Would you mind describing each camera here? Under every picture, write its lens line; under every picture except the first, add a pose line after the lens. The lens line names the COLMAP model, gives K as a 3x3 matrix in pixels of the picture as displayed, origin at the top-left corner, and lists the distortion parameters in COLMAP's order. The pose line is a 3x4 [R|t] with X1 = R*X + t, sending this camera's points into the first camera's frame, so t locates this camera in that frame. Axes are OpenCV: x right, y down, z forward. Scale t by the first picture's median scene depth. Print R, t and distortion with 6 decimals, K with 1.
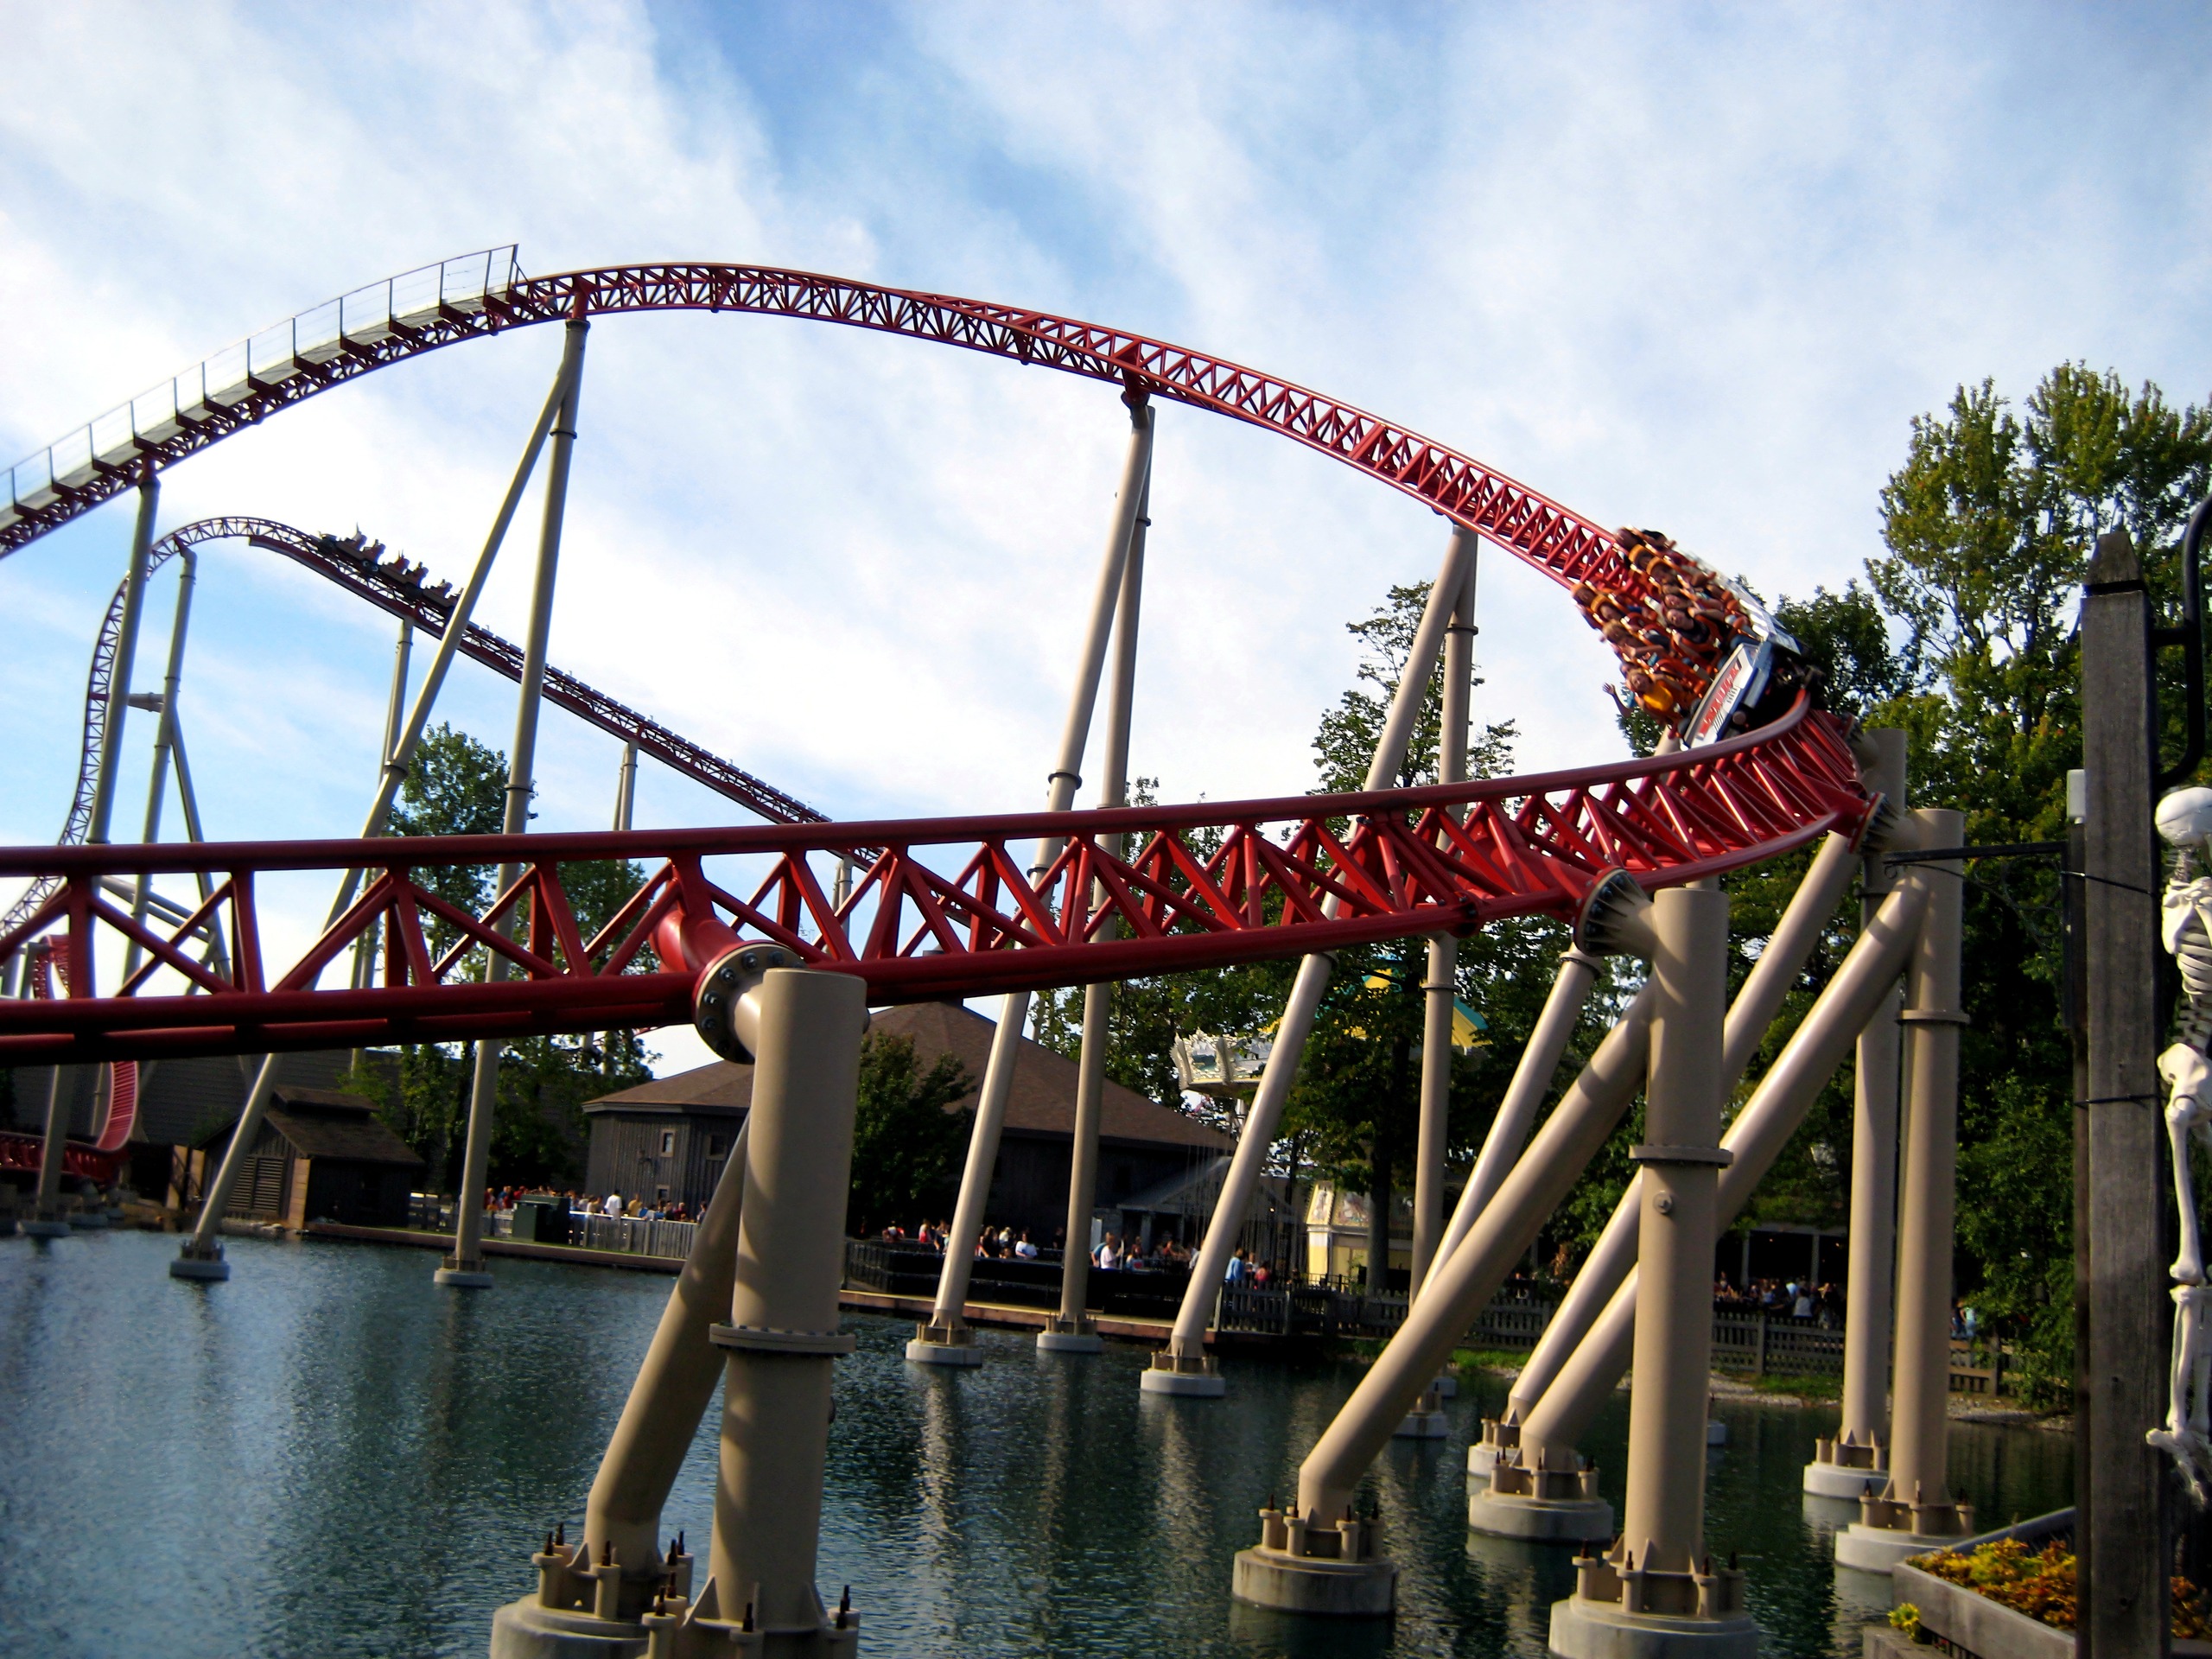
lens RADIAL K [[2355.0, 0, 1112.5], [0, 2355.0, 852.6], [0, 0, 1]] dist [-0.142534, 0.195582]
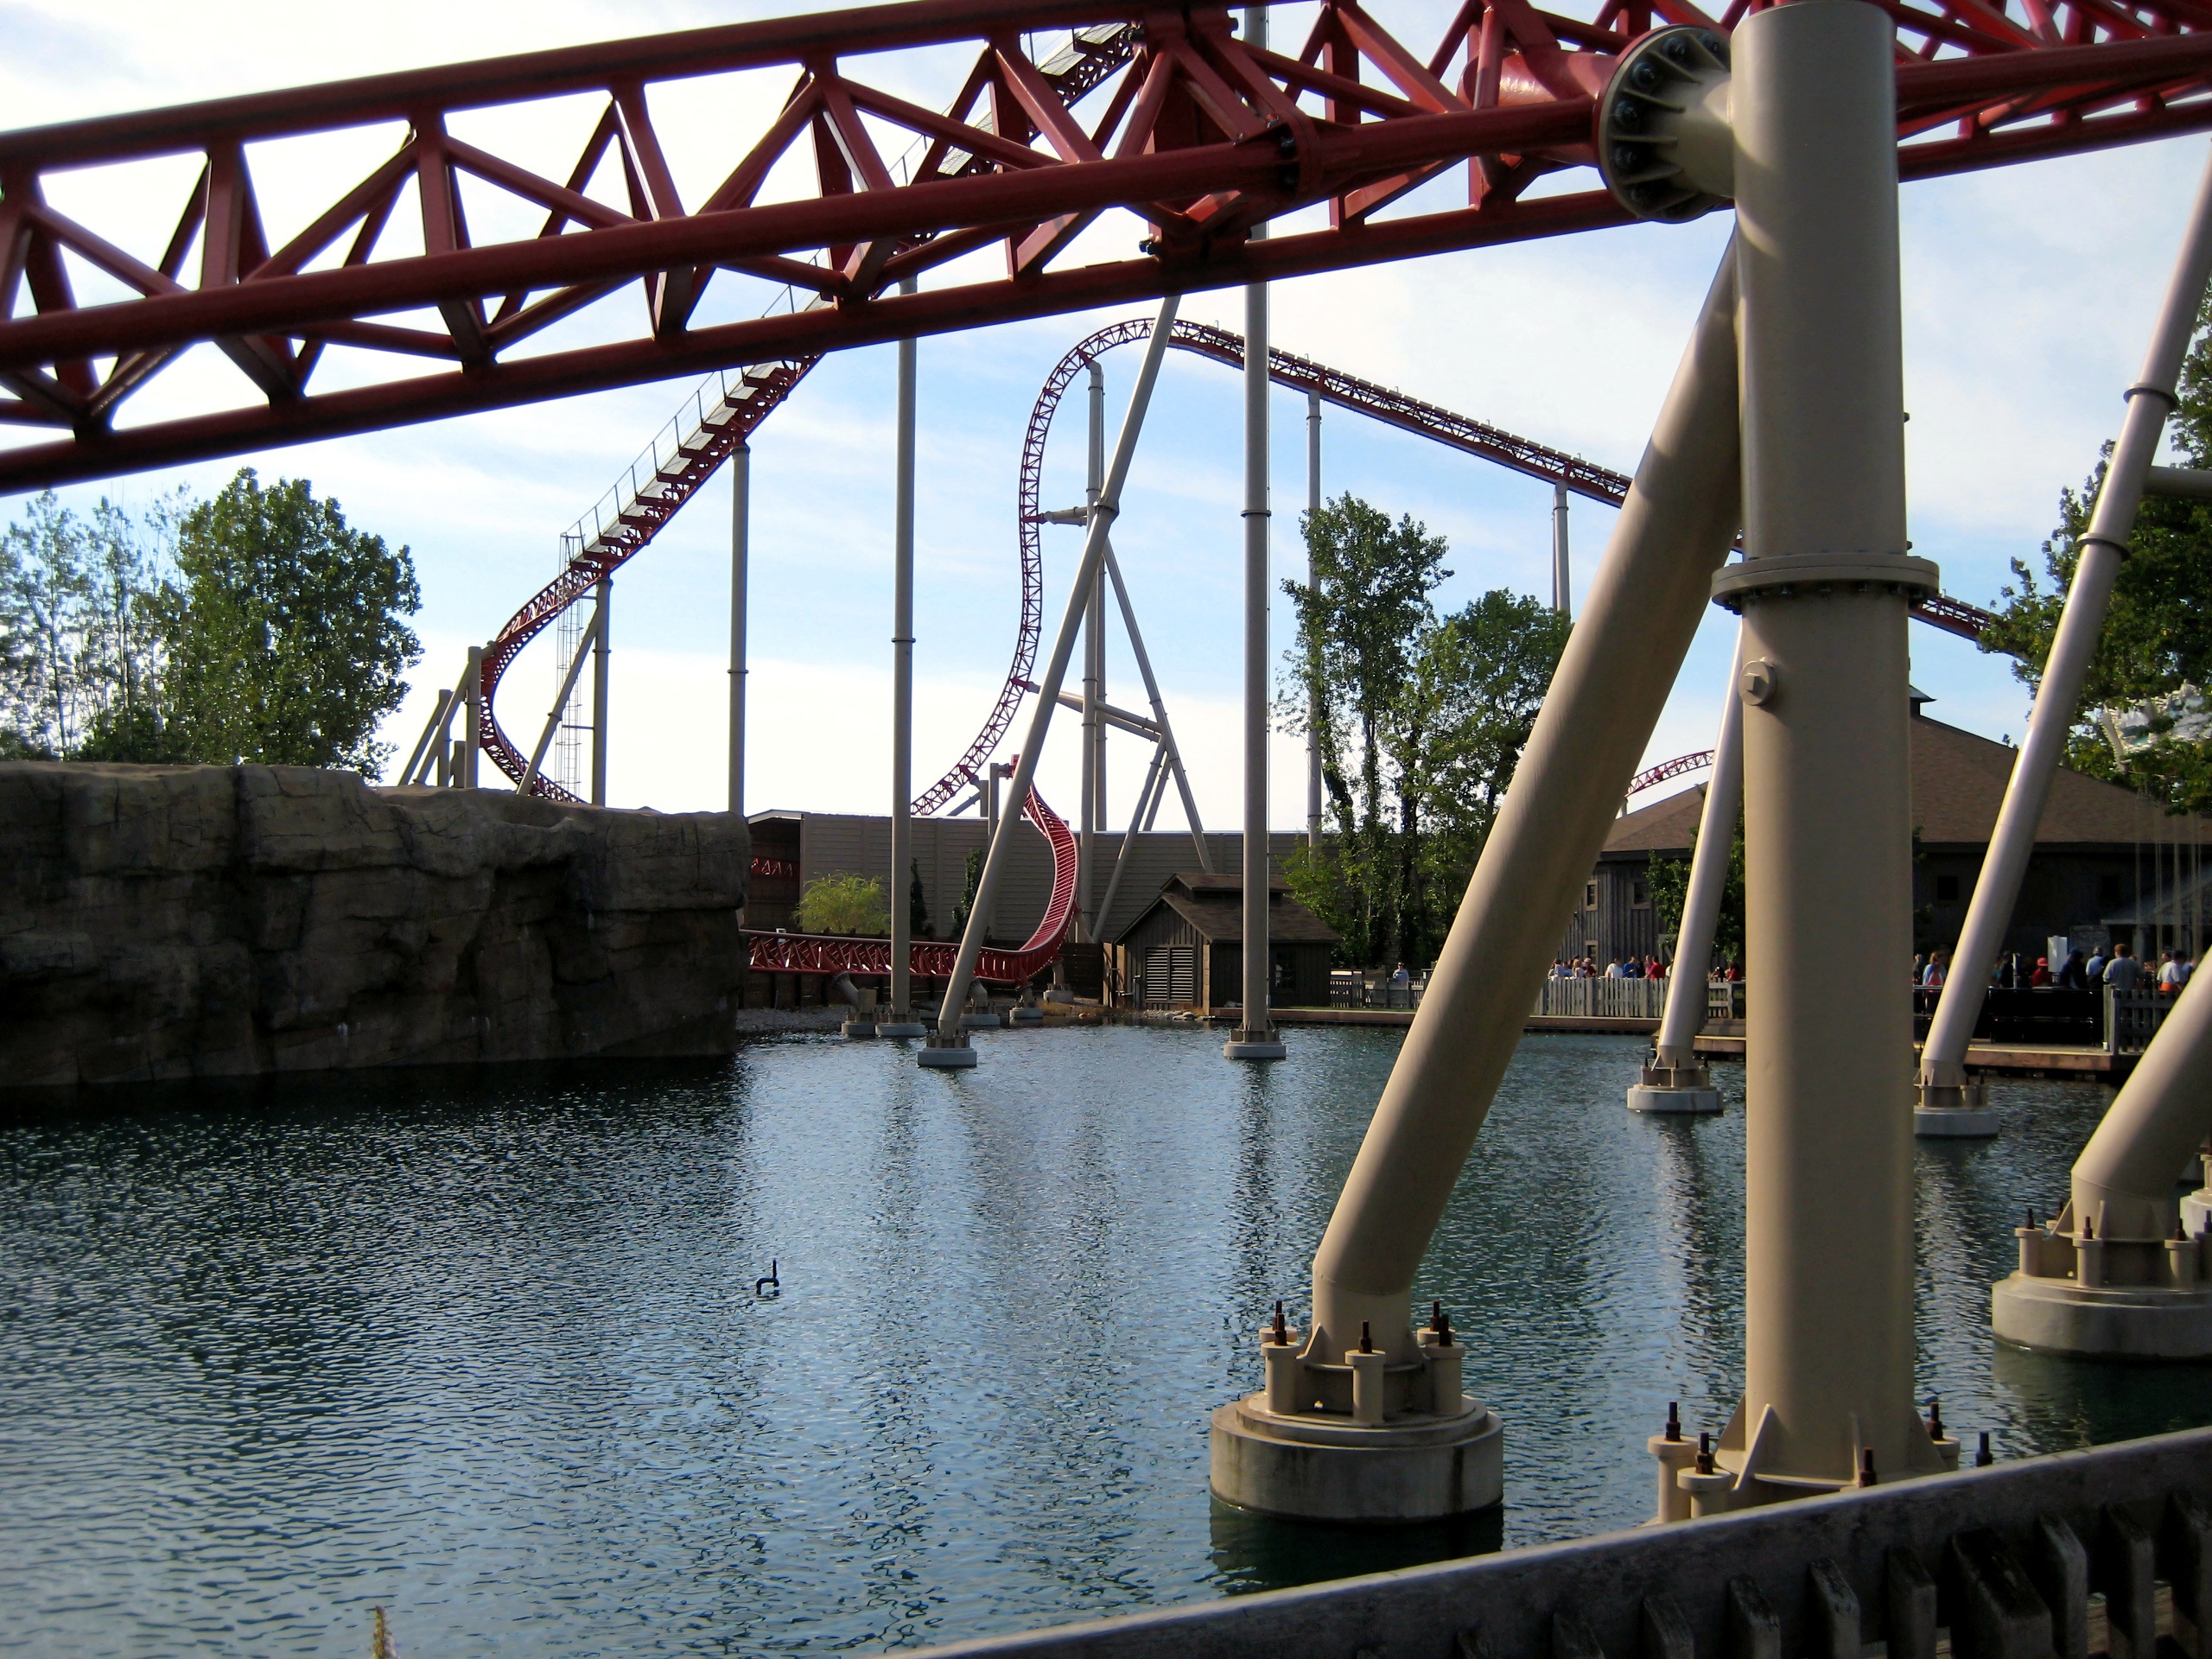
lens RADIAL K [[2355.0, 0, 1112.5], [0, 2355.0, 852.6], [0, 0, 1]] dist [-0.142534, 0.195582]
pose [[0.892125, -0.091916, -0.442339, 0.055664], [0.133526, 0.988990, 0.063792, 0.023566], [0.431606, -0.115974, 0.894576, 0.091212]]
